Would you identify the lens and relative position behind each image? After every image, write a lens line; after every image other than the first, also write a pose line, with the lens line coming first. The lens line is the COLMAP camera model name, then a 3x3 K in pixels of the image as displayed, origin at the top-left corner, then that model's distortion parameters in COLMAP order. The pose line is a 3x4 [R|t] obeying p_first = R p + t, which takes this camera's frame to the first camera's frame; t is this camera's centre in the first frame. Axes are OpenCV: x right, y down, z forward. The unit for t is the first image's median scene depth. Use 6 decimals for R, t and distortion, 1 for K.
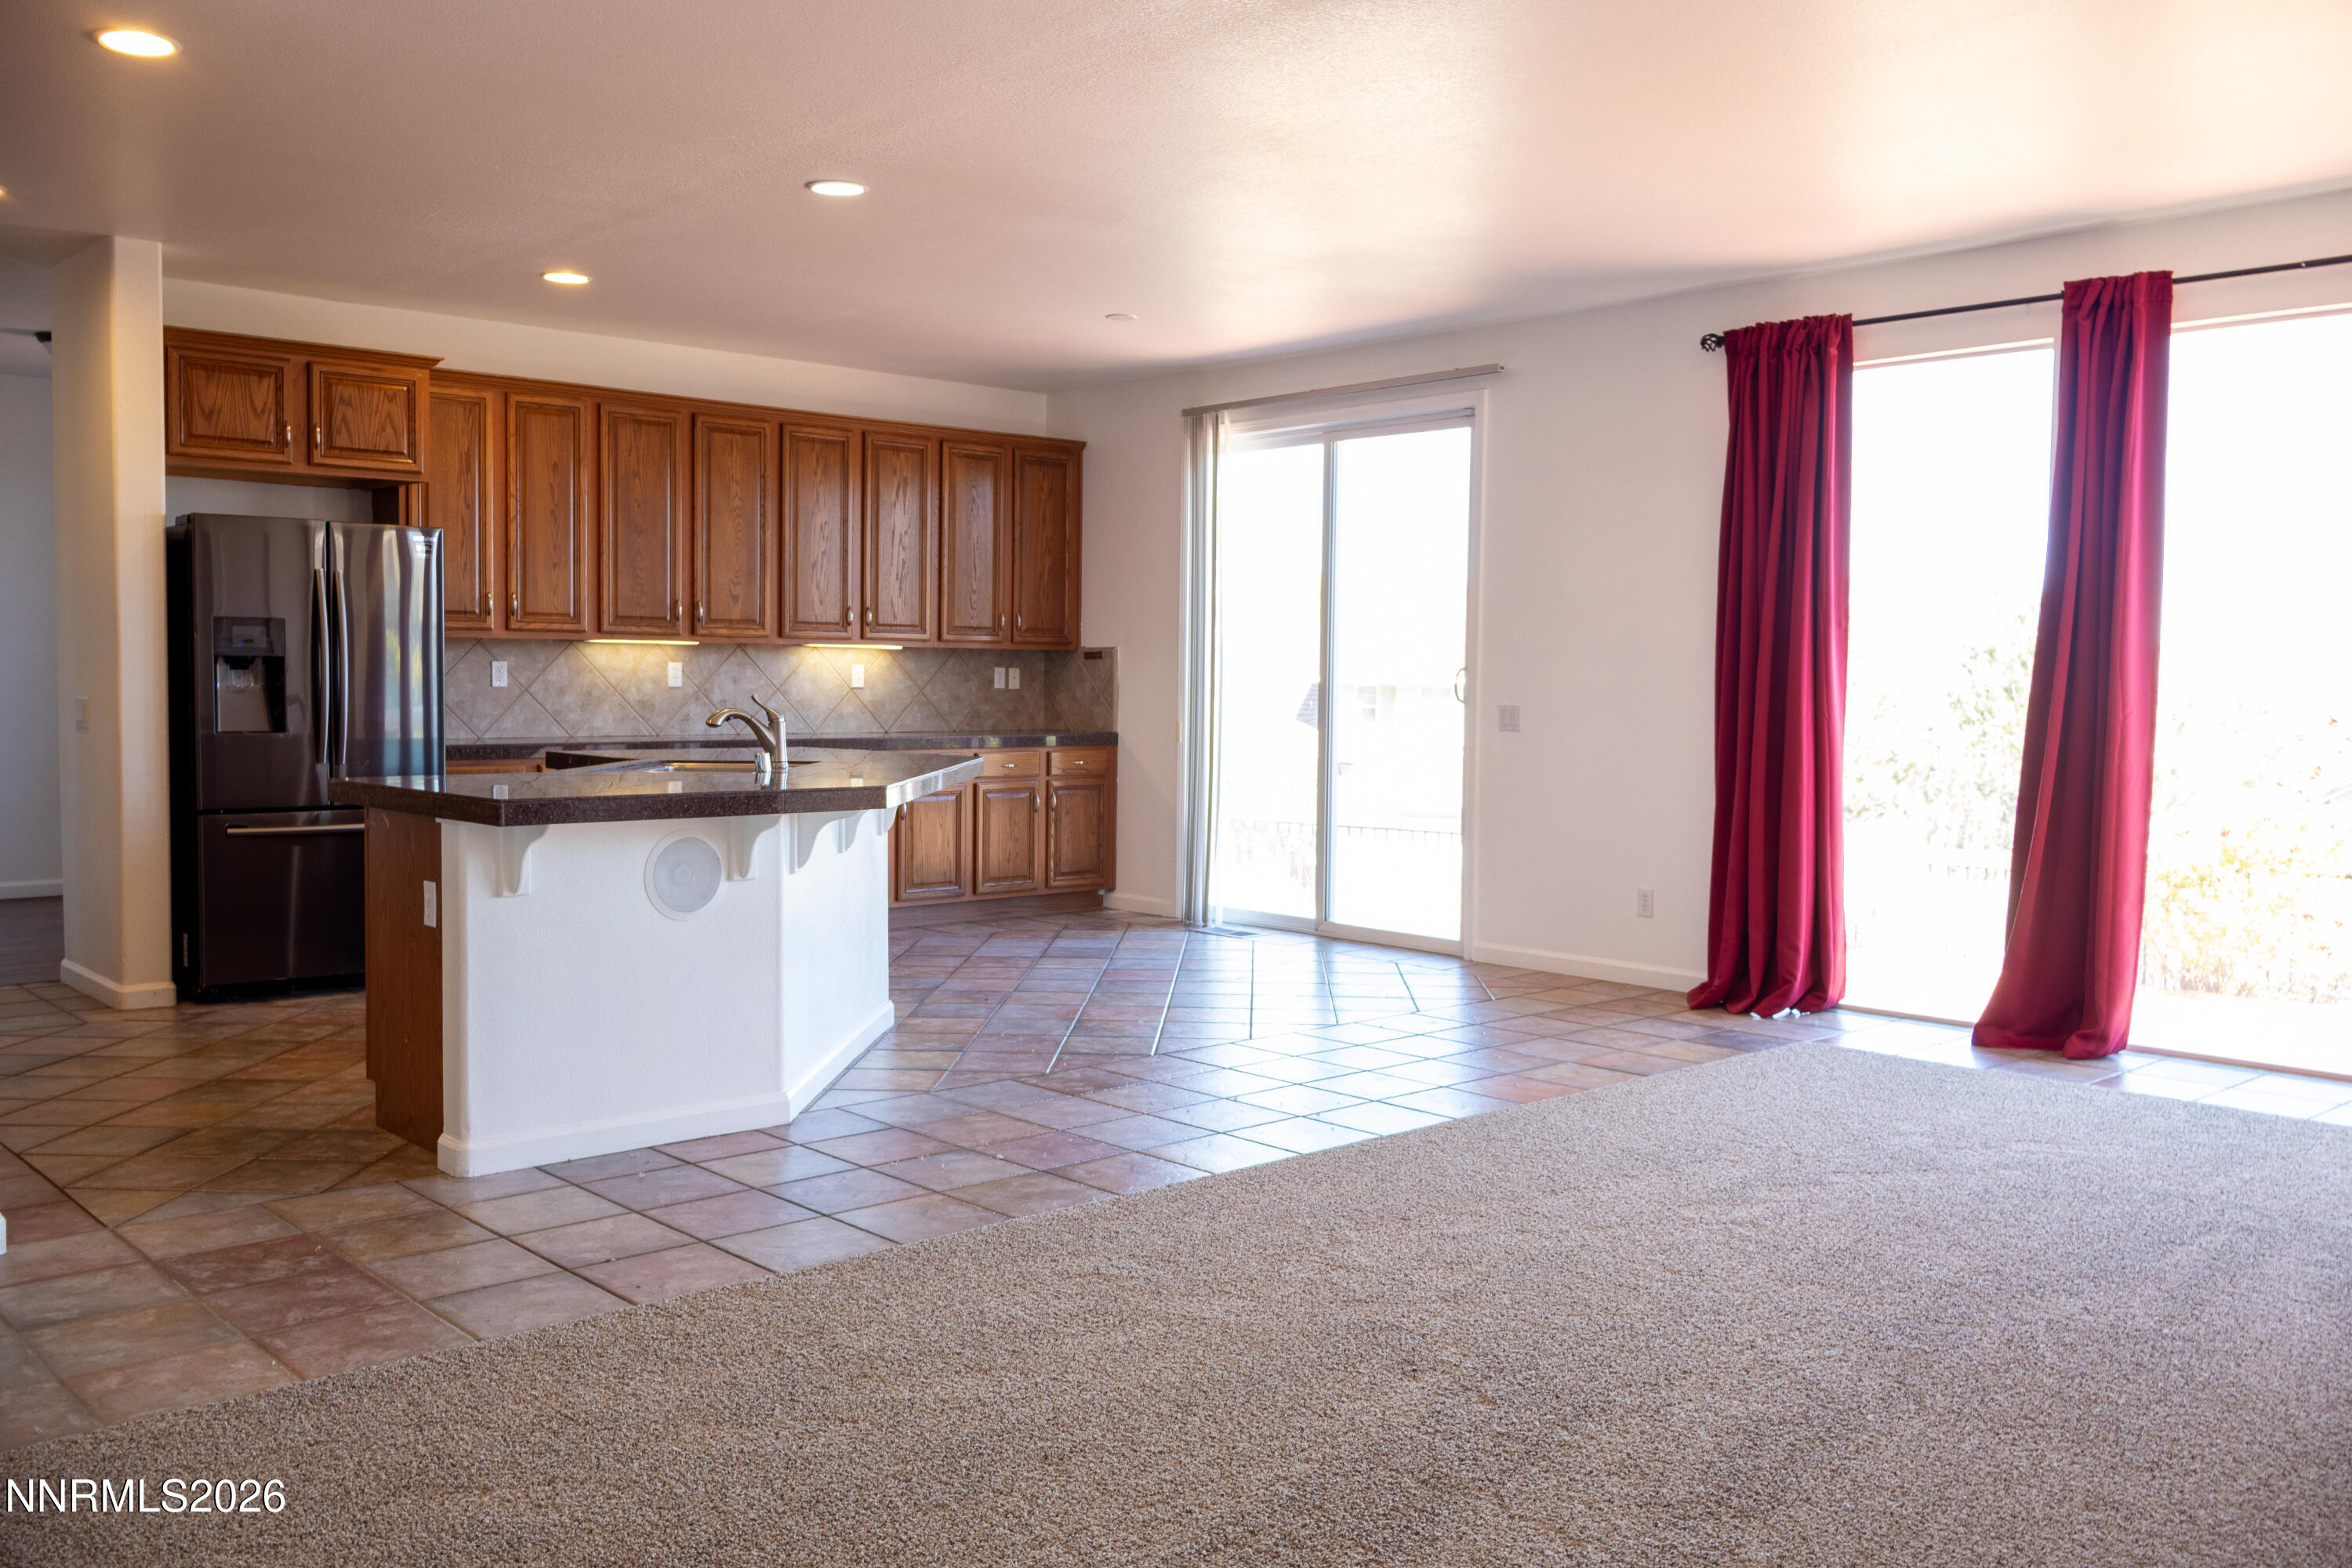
lens RADIAL K [[1936.1, 0, 1176.0], [0, 1936.1, 784.0], [0, 0, 1]] dist [-0.010069, -0.001634]
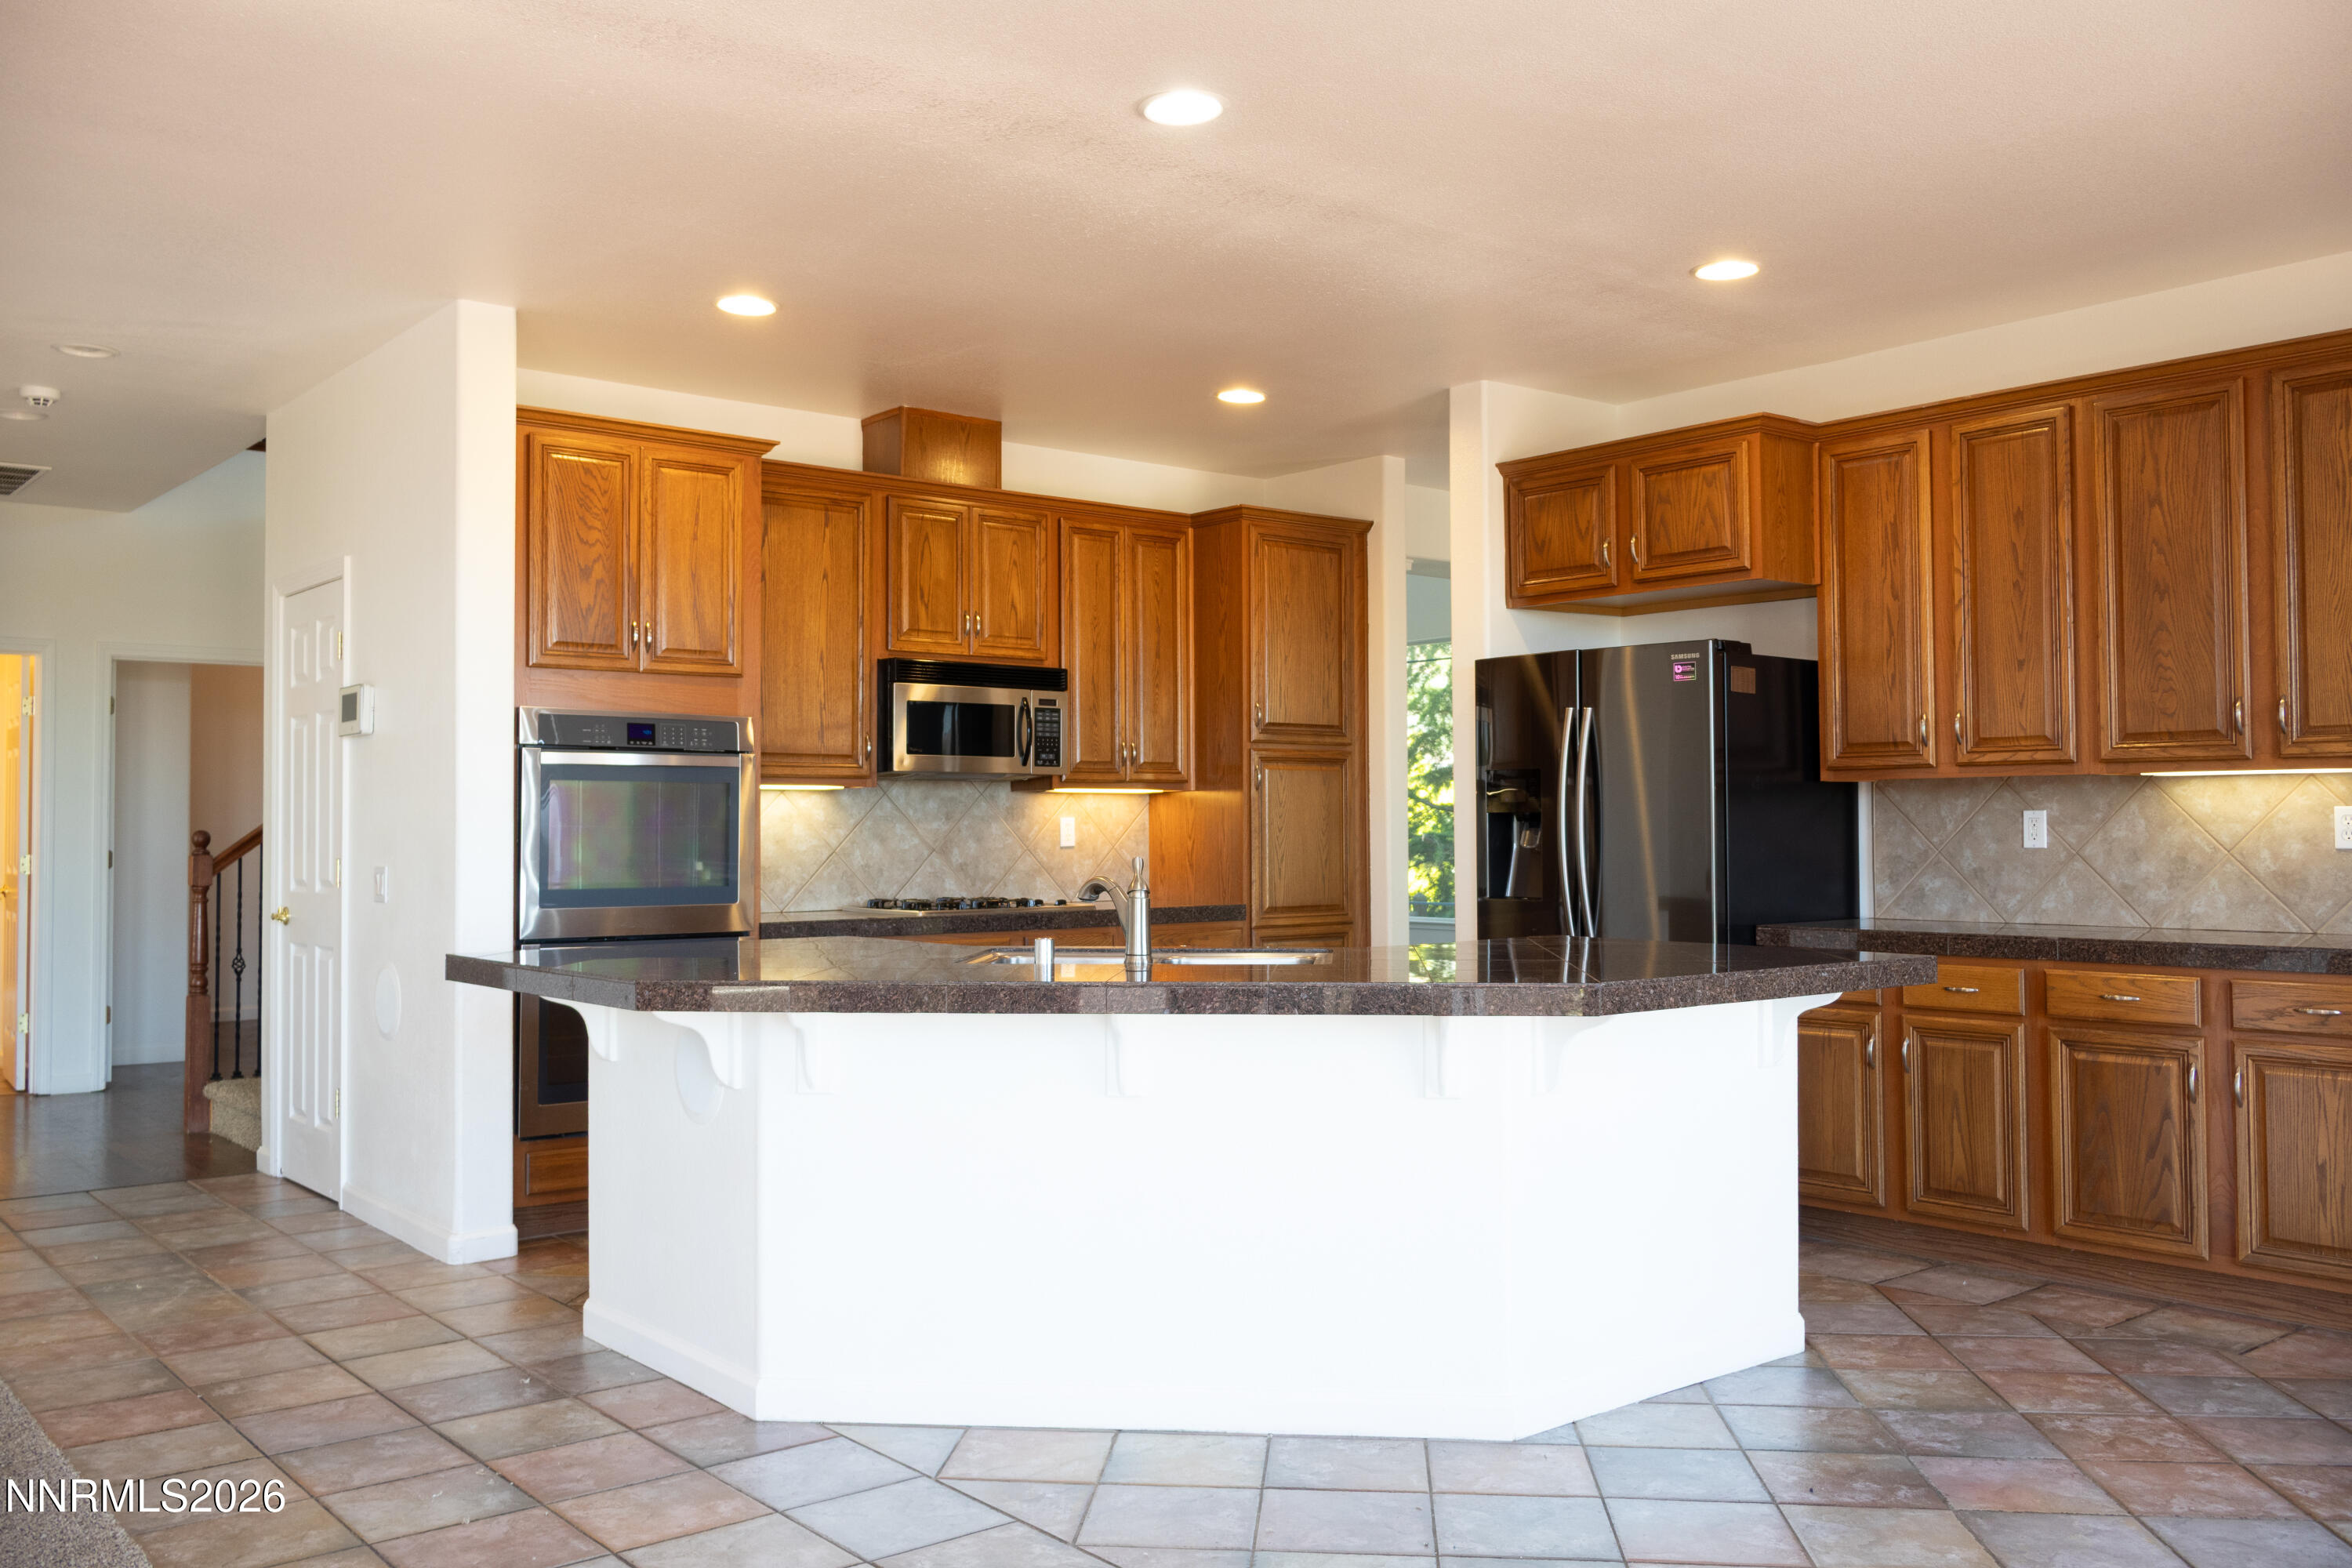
lens RADIAL K [[1980.8, 0, 1256.2], [0, 1980.8, 792.0], [0, 0, 1]] dist [-0.003159, 0.000495]
pose [[-0.050337, -0.026761, -0.998374, 0.359881], [-0.050889, 0.998411, -0.024196, -0.039399], [0.997435, 0.049589, -0.051618, 0.766095]]
